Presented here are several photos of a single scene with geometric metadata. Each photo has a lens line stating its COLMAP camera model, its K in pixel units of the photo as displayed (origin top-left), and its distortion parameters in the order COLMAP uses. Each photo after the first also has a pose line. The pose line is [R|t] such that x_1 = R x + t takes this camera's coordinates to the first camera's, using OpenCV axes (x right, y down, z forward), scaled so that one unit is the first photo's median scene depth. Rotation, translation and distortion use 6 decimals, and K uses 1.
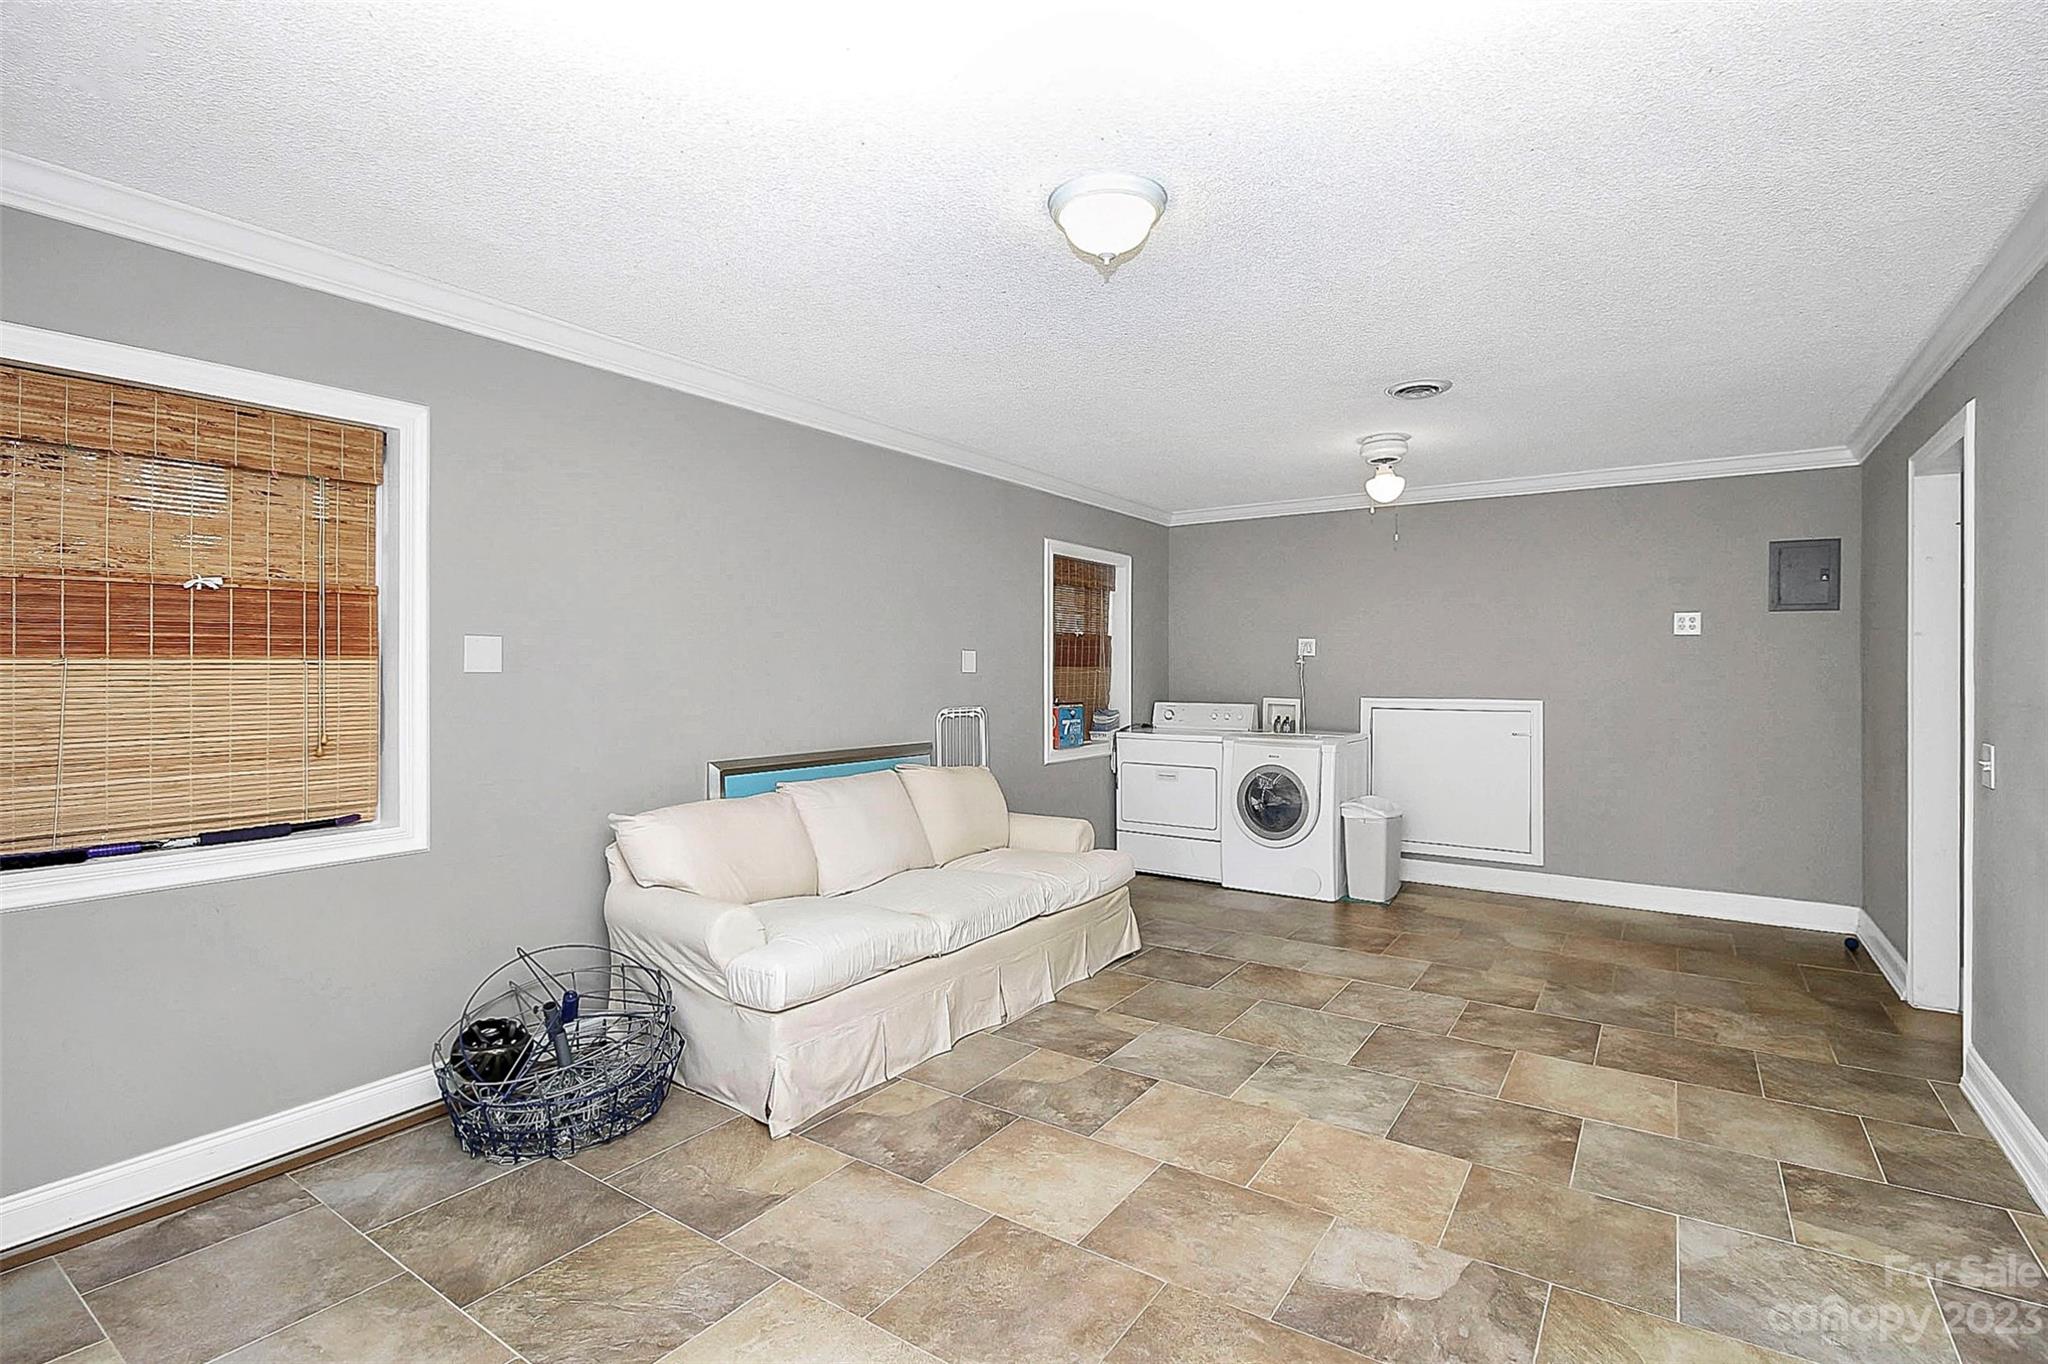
lens RADIAL K [[964.0, 0, 1021.6], [0, 964.0, 665.0], [0, 0, 1]] dist [-0.016217, -0.000208]
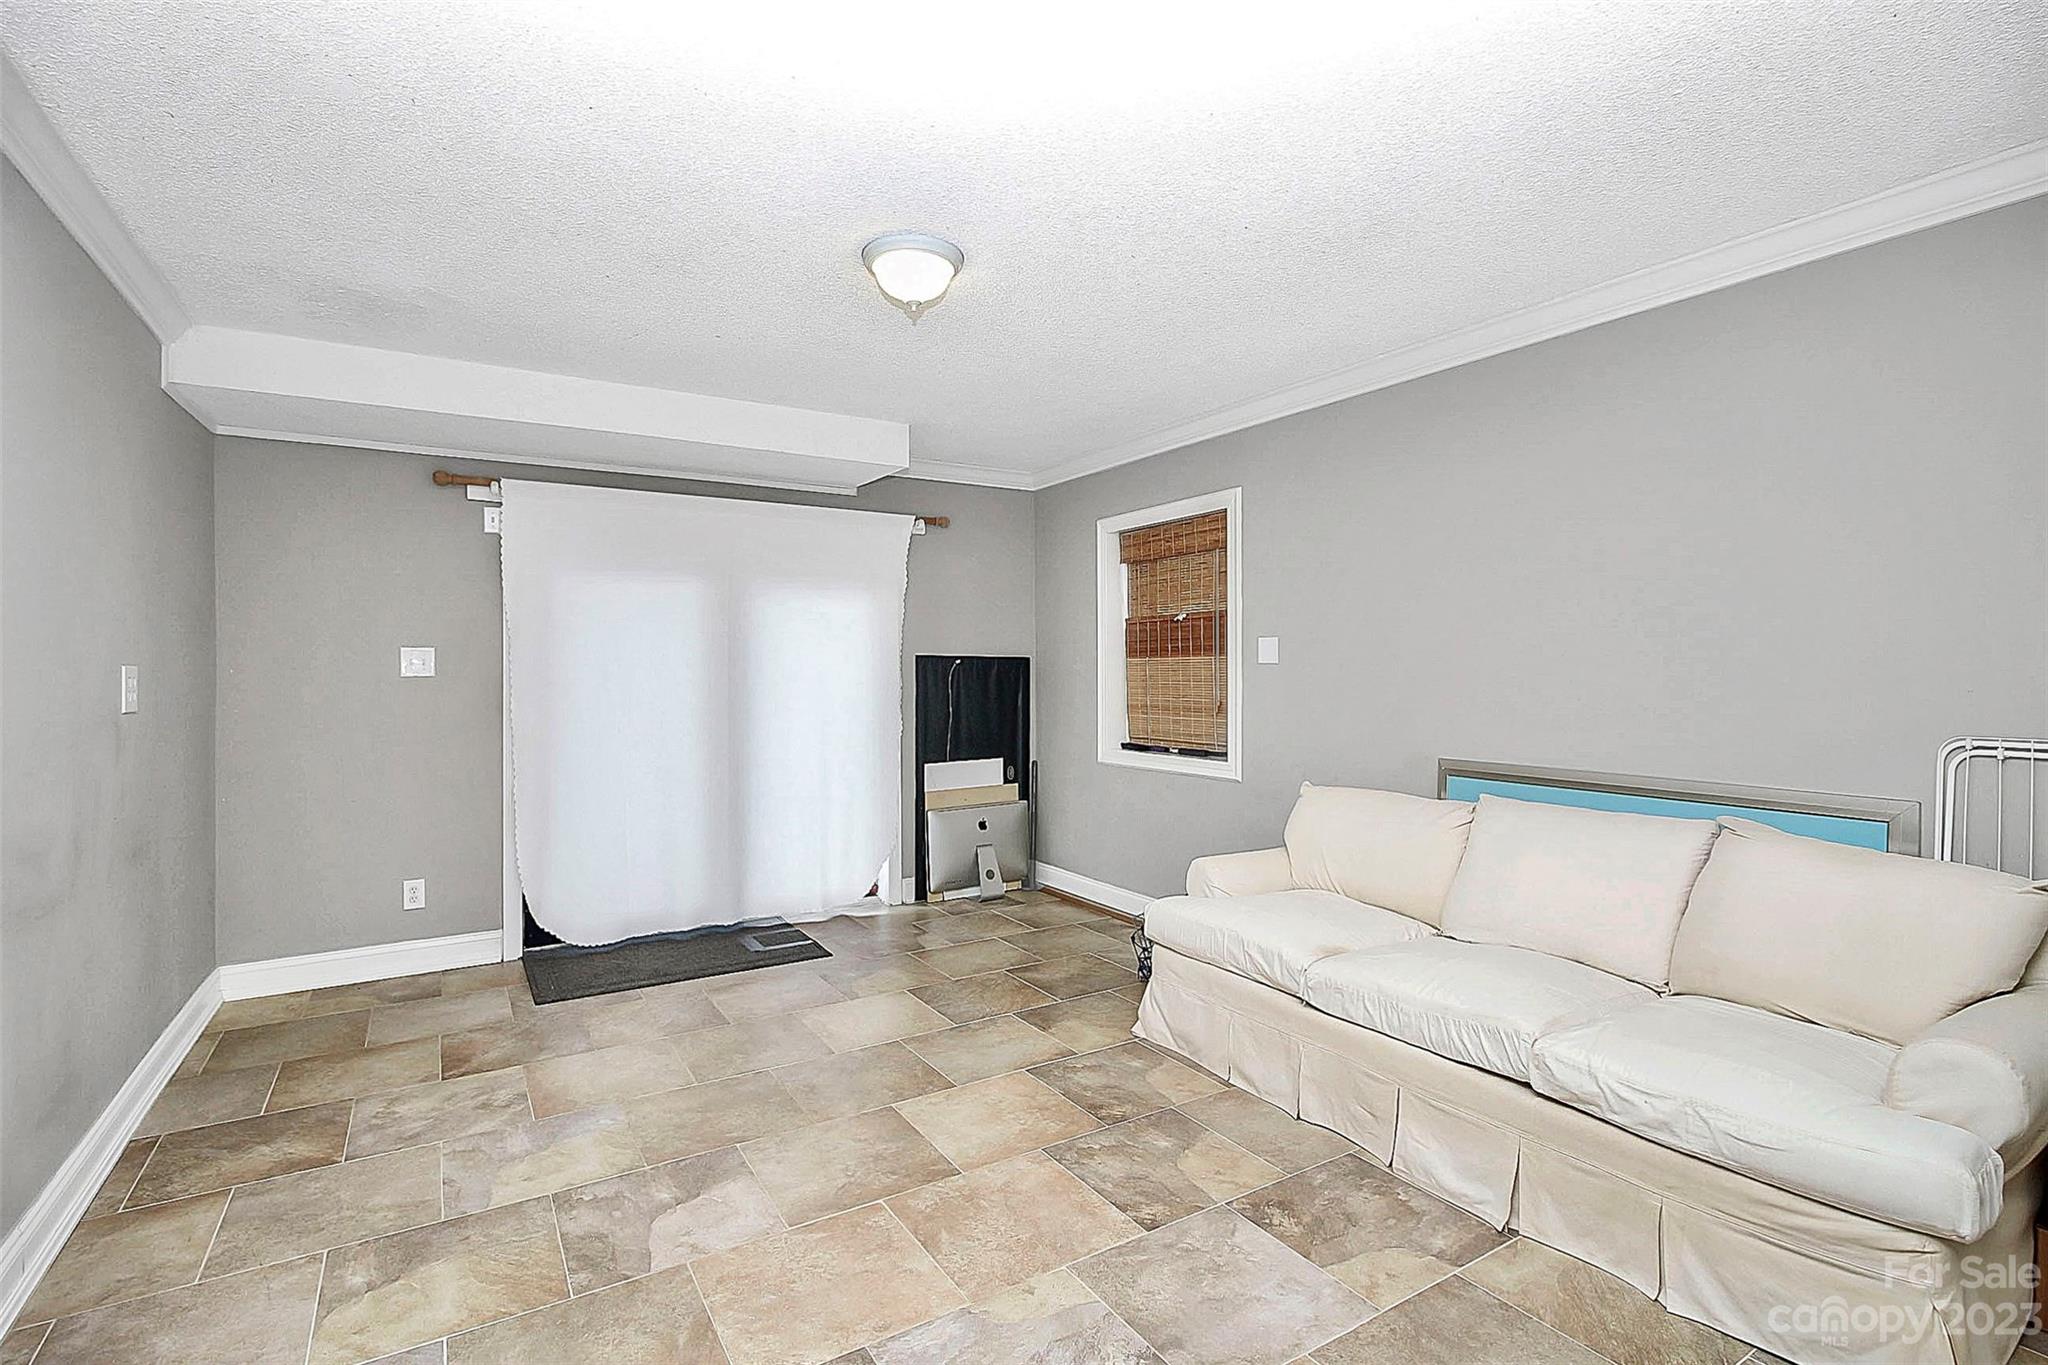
lens RADIAL K [[964.0, 0, 1021.6], [0, 964.0, 665.5], [0, 0, 1]] dist [-0.016217, -0.000208]
pose [[-0.413371, -0.001052, -0.910562, 0.972434], [0.010081, 0.999933, -0.005732, 0.017006], [0.910507, -0.011549, -0.413332, 1.419395]]
